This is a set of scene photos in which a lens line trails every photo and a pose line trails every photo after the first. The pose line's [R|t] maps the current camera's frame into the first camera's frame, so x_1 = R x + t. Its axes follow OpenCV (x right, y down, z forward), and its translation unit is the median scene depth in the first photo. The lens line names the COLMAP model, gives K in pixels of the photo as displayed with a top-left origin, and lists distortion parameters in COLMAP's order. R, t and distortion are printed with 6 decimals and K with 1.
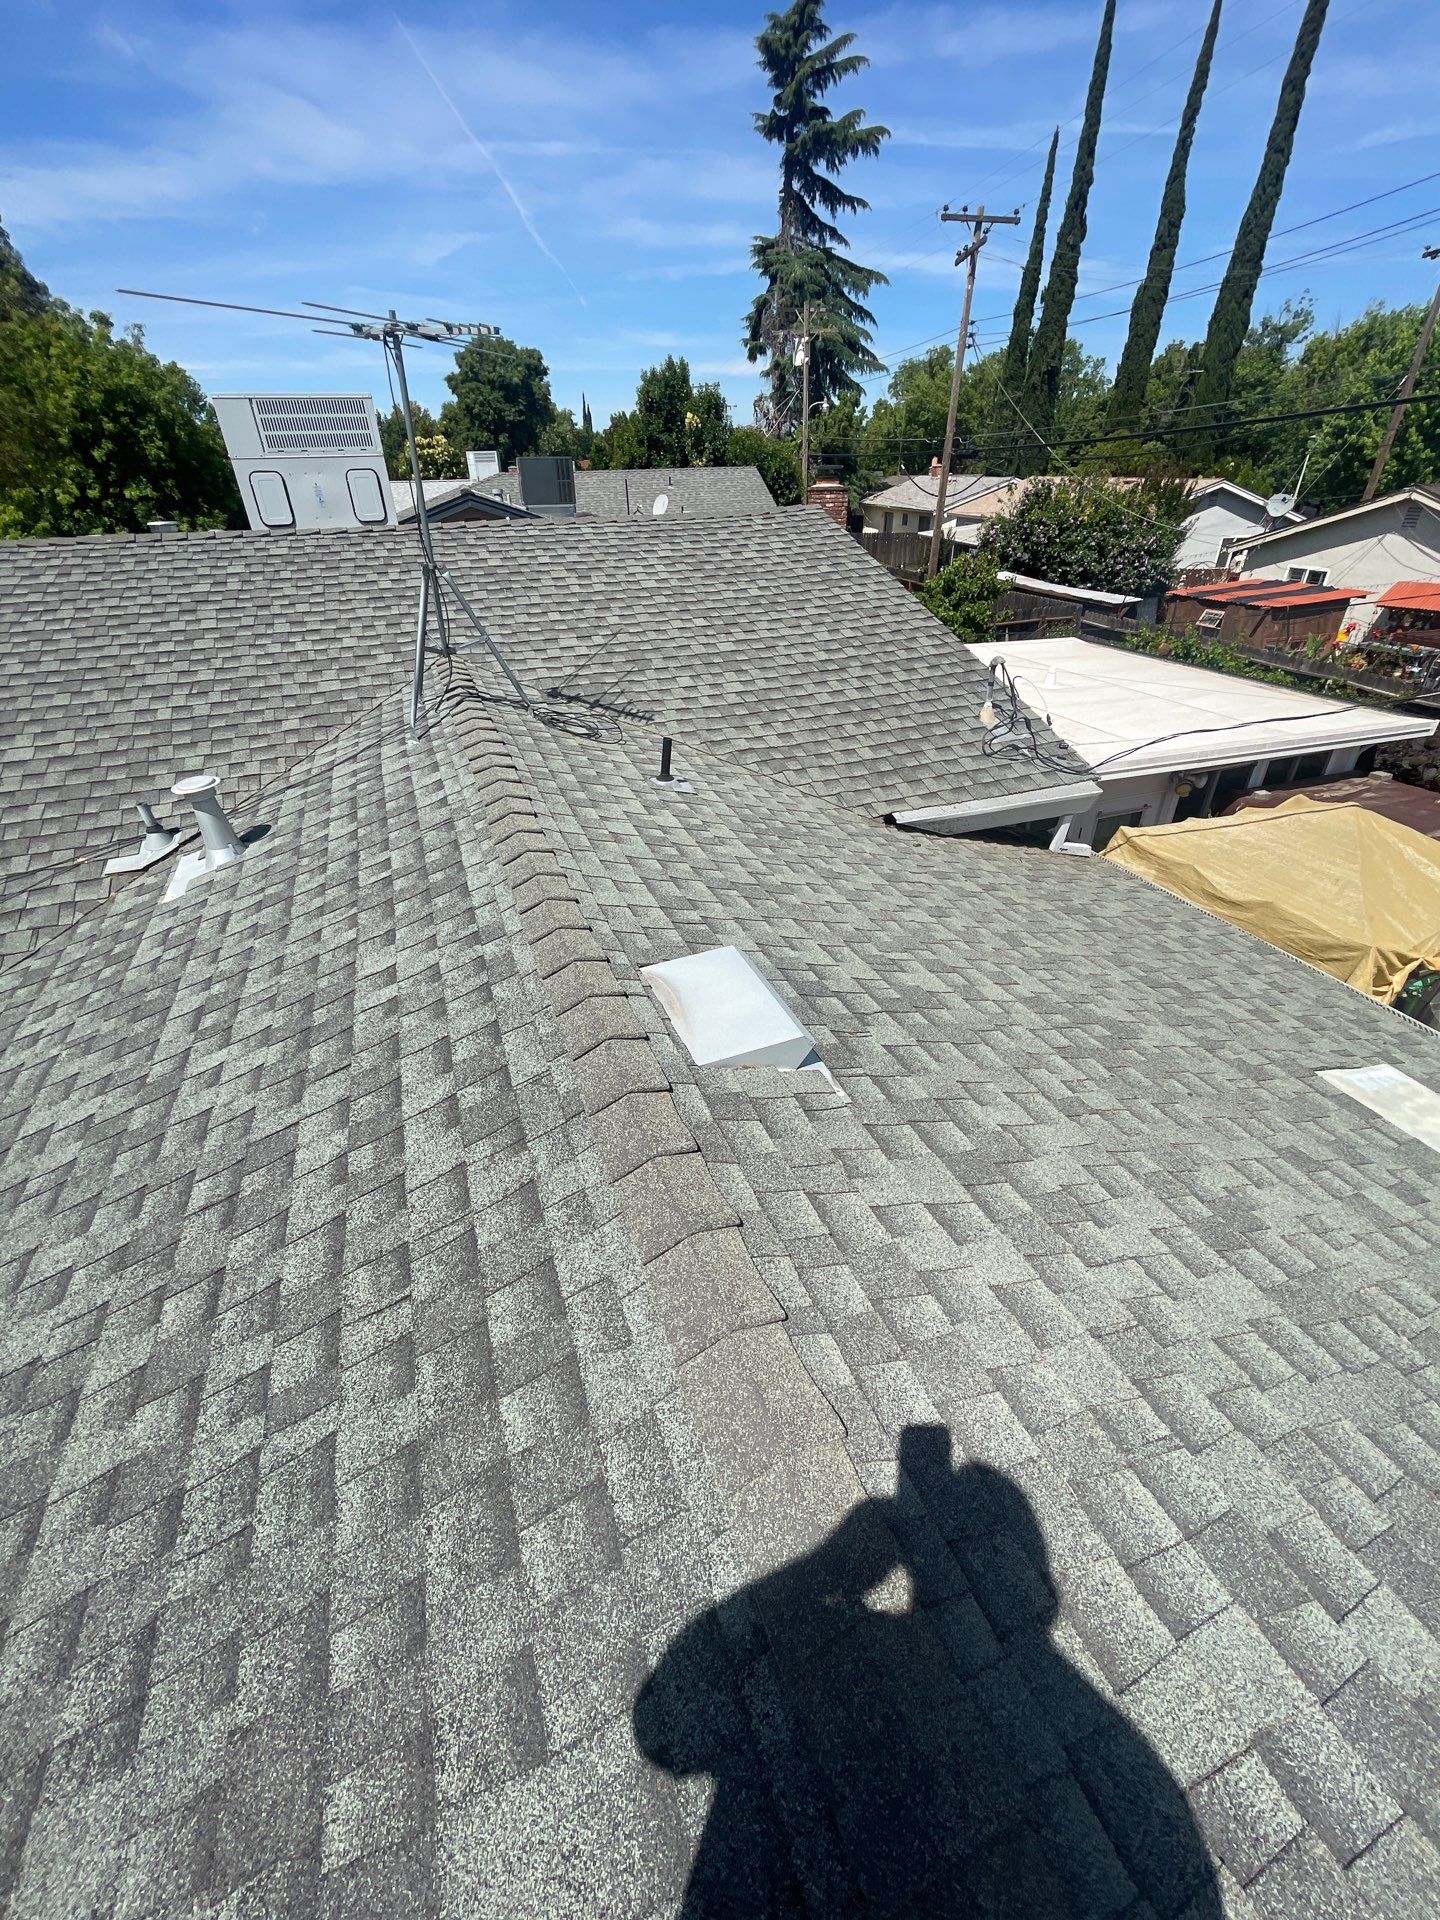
lens RADIAL K [[761.3, 0, 708.2], [0, 761.3, 960.1], [0, 0, 1]] dist [-0.008368, 0.001068]
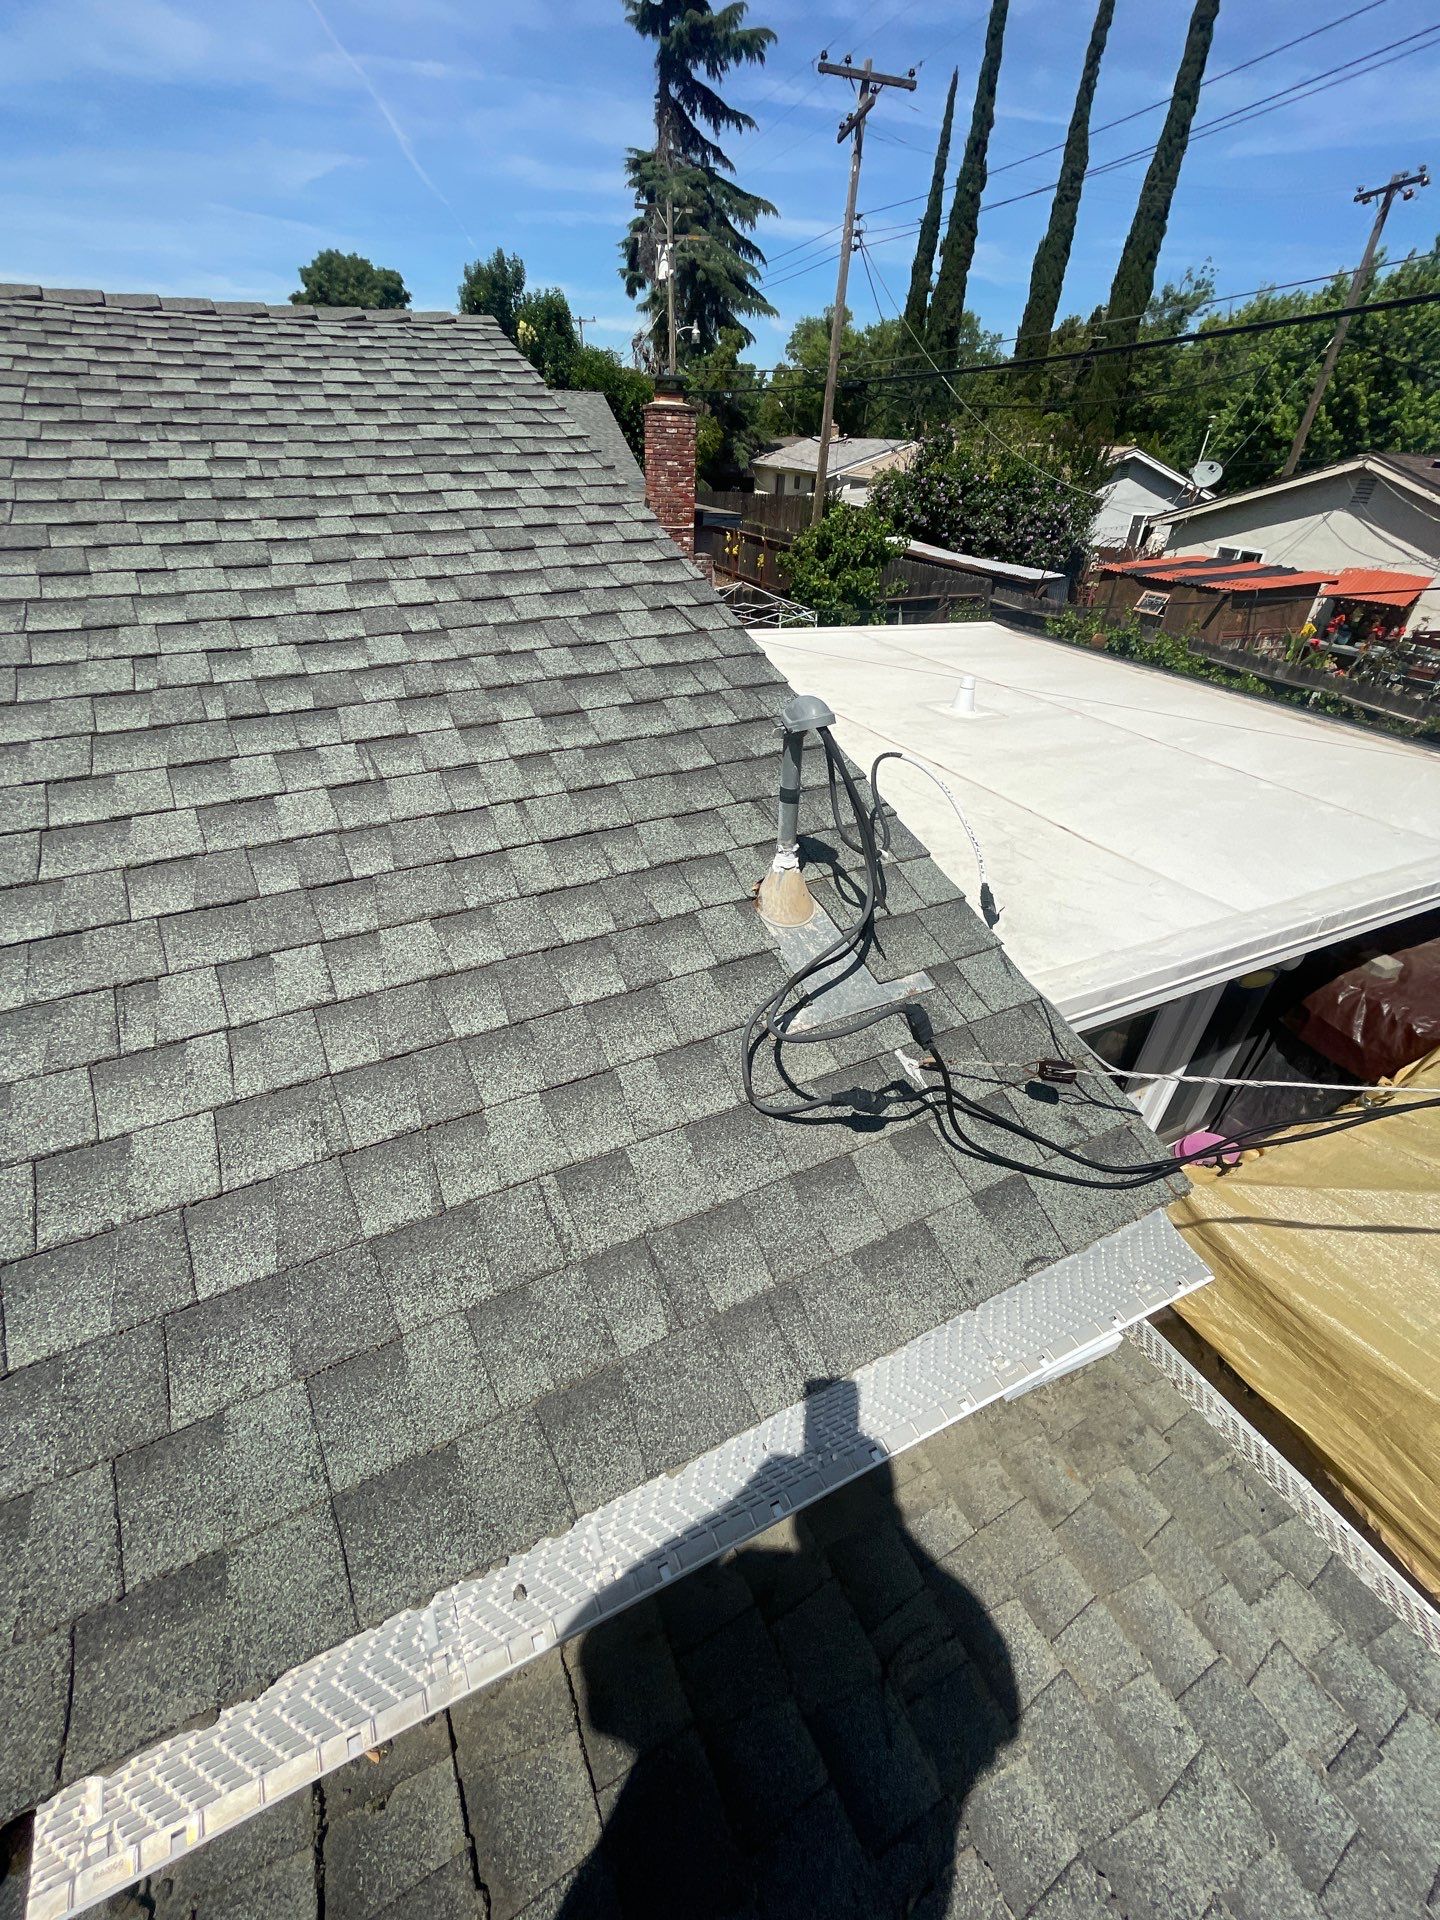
lens RADIAL K [[761.3, 0, 704.2], [0, 761.3, 955.9], [0, 0, 1]] dist [-0.008368, 0.001068]
pose [[0.993585, -0.013544, 0.112272, 0.043083], [0.010396, 0.999538, 0.028578, -0.043601], [-0.112607, -0.027227, 0.993266, 0.101716]]
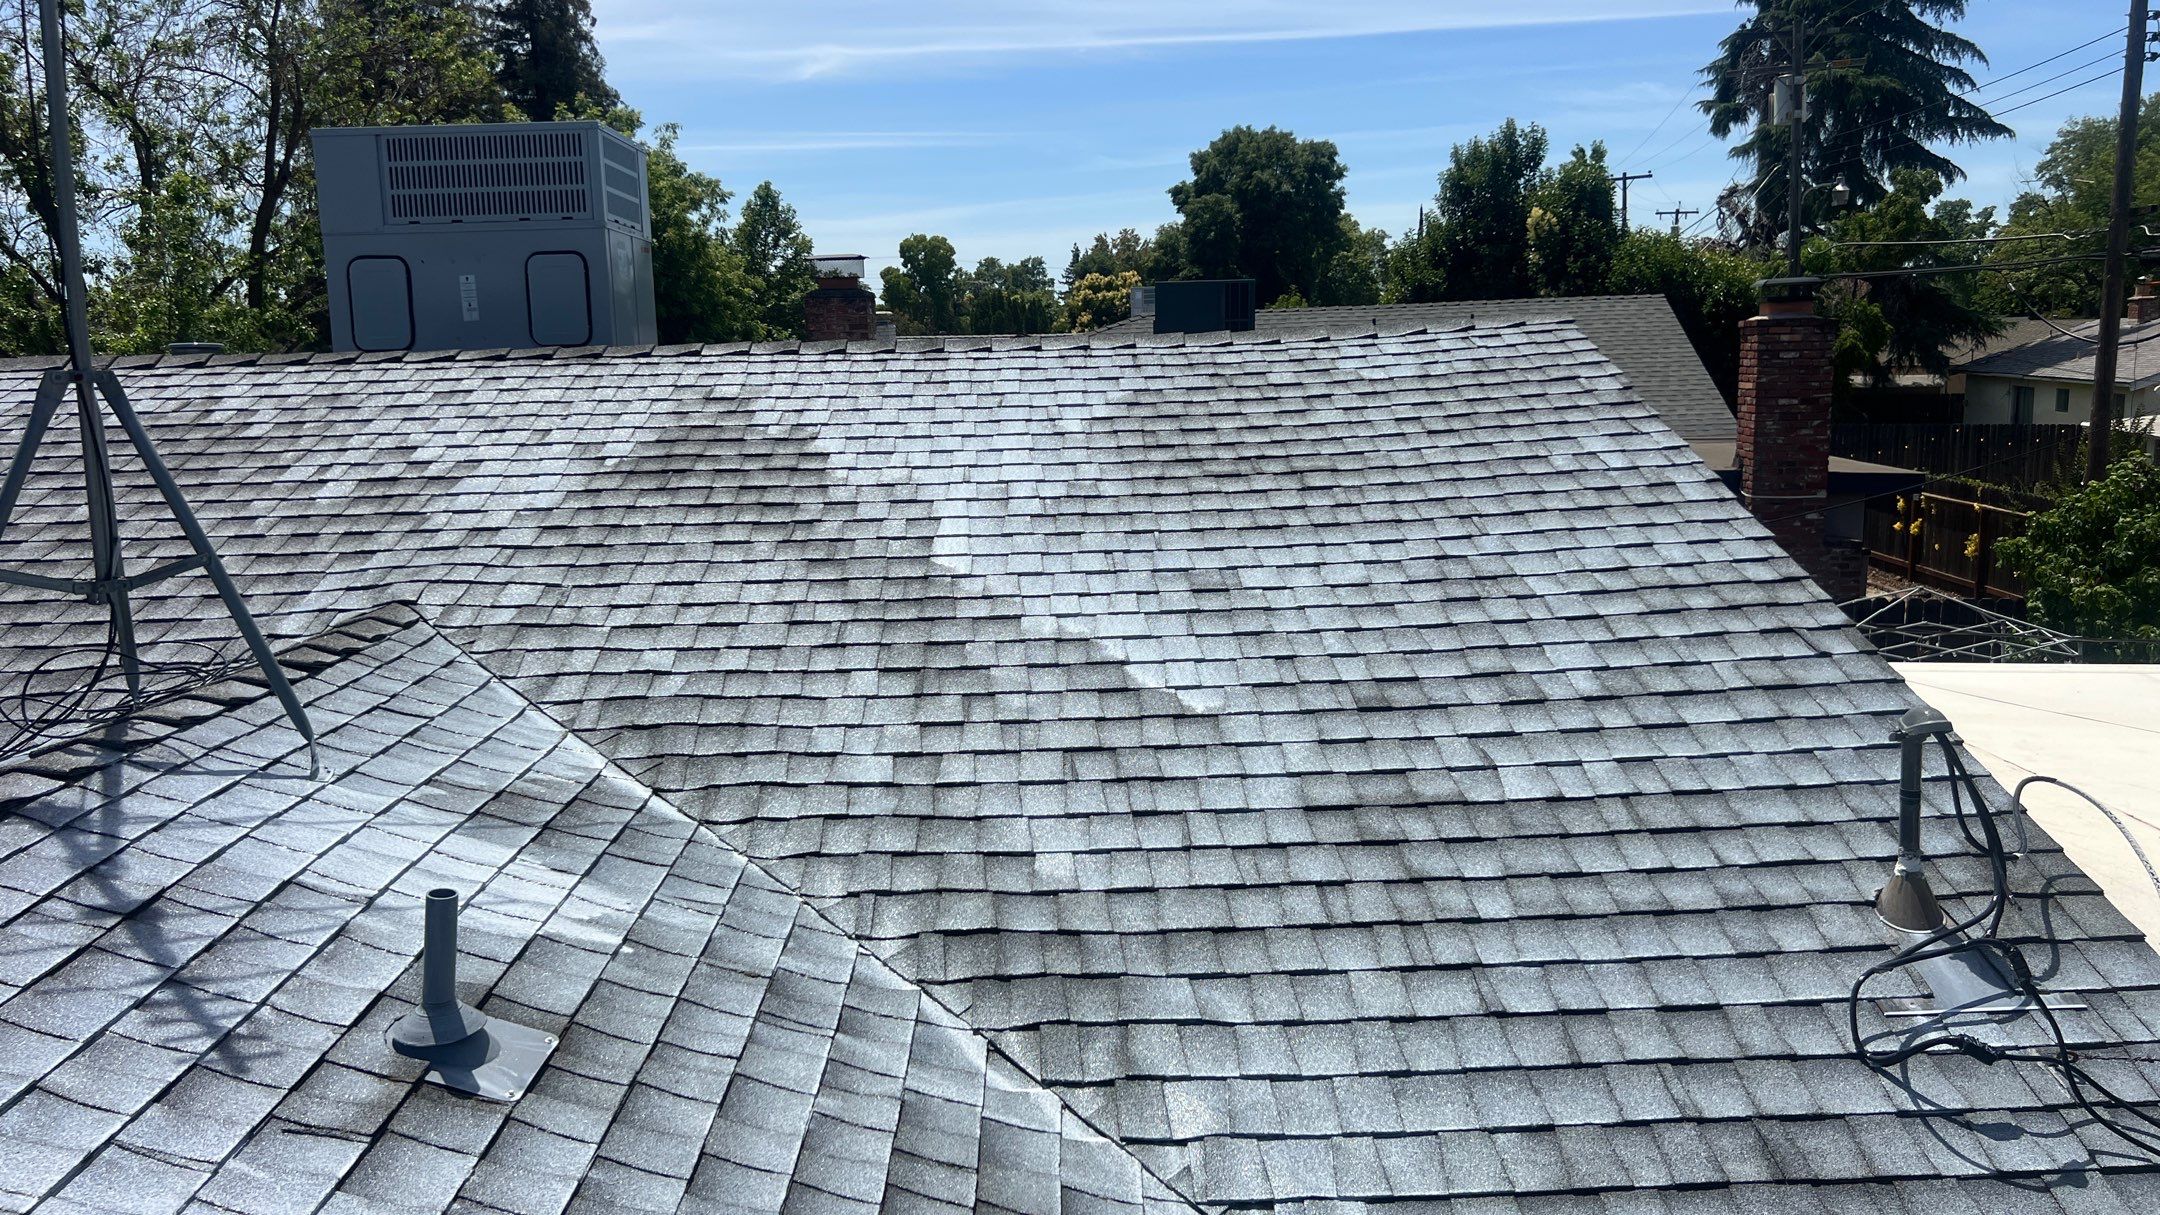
lens RADIAL K [[1585.3, 0, 1084.3], [0, 1585.3, 626.9], [0, 0, 1]] dist [0.018303, -0.003041]
pose [[0.941338, 0.052851, -0.333300, 0.038440], [-0.174928, 0.921030, -0.348000, -0.023005], [0.288587, 0.385889, 0.876246, 0.052313]]
